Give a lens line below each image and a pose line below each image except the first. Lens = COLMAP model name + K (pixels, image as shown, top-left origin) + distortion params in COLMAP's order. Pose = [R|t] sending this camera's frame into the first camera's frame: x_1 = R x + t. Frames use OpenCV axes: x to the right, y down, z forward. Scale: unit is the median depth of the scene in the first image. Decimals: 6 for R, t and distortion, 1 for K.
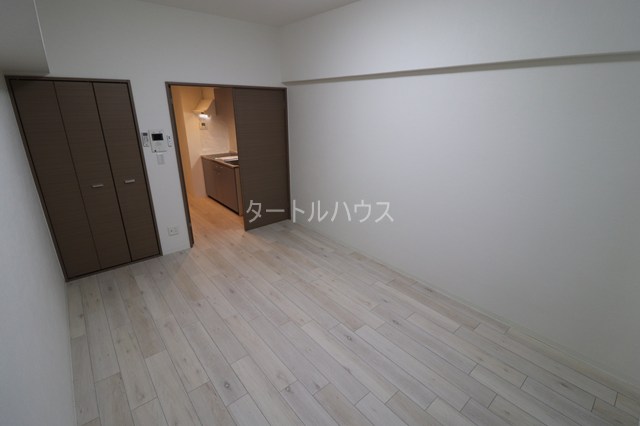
lens RADIAL K [[299.5, 0, 329.6], [0, 299.5, 213.1], [0, 0, 1]] dist [-0.026849, -0.000301]
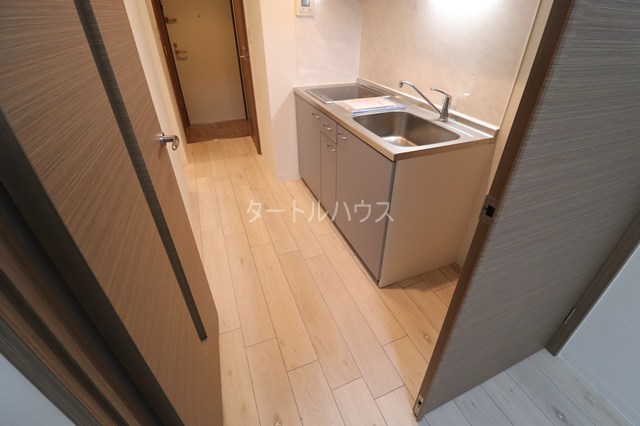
lens RADIAL K [[299.5, 0, 329.6], [0, 299.5, 213.1], [0, 0, 1]] dist [-0.026849, -0.000301]
pose [[0.949260, 0.176565, -0.260251, -0.240323], [-0.103343, 0.956697, 0.272122, -0.141895], [0.297029, -0.231419, 0.926401, 0.576472]]
